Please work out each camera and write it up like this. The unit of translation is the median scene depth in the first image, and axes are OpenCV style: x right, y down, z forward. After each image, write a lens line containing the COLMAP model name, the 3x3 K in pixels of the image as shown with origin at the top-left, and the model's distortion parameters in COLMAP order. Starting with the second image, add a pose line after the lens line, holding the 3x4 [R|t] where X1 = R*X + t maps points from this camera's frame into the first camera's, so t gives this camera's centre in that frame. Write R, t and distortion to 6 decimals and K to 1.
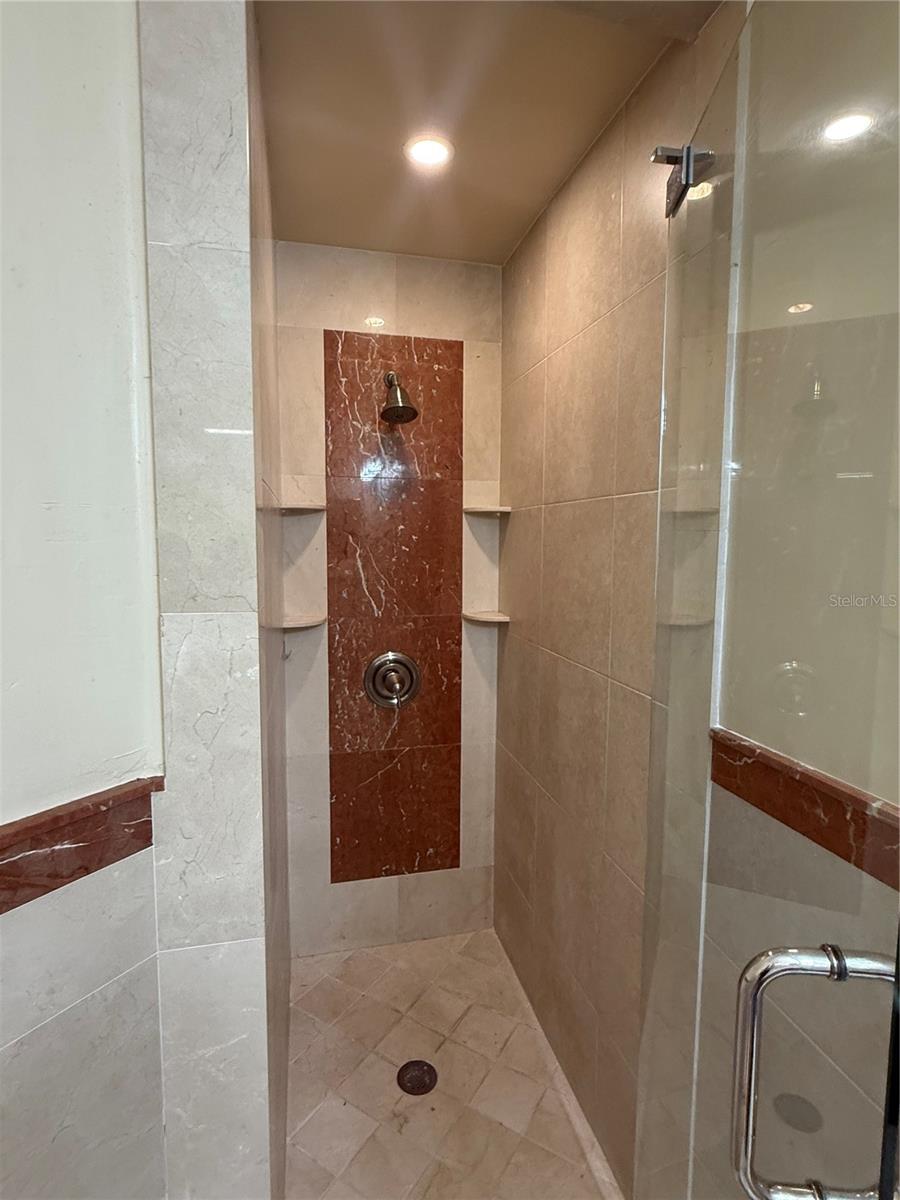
lens RADIAL K [[611.8, 0, 450.0], [0, 611.8, 600.0], [0, 0, 1]] dist [0.001027, 0.000431]
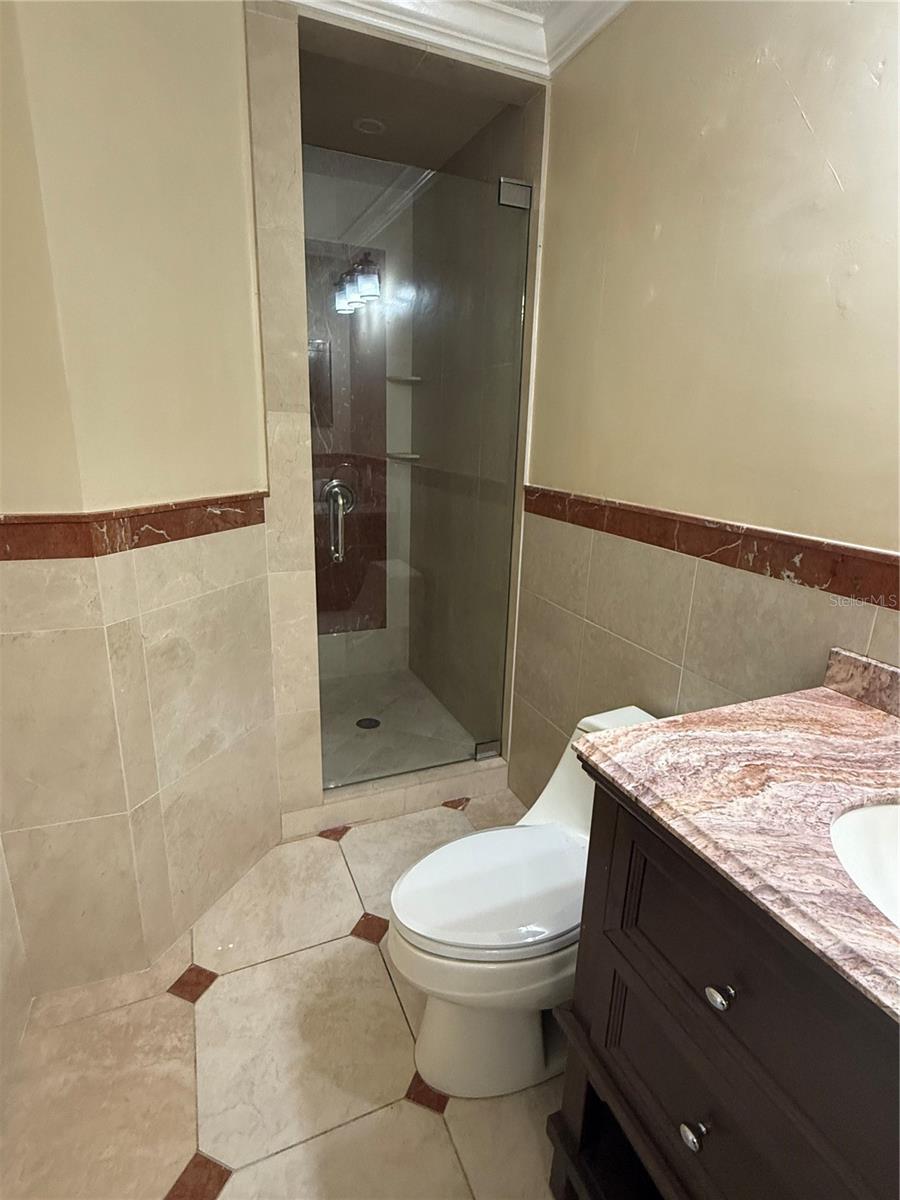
lens RADIAL K [[607.6, 0, 456.1], [0, 607.6, 581.2], [0, 0, 1]] dist [-0.001428, -0.000073]
pose [[0.984820, -0.020156, 0.172403, -0.185565], [-0.007381, 0.987474, 0.157611, 0.247967], [-0.173420, -0.156491, 0.972335, -1.174784]]
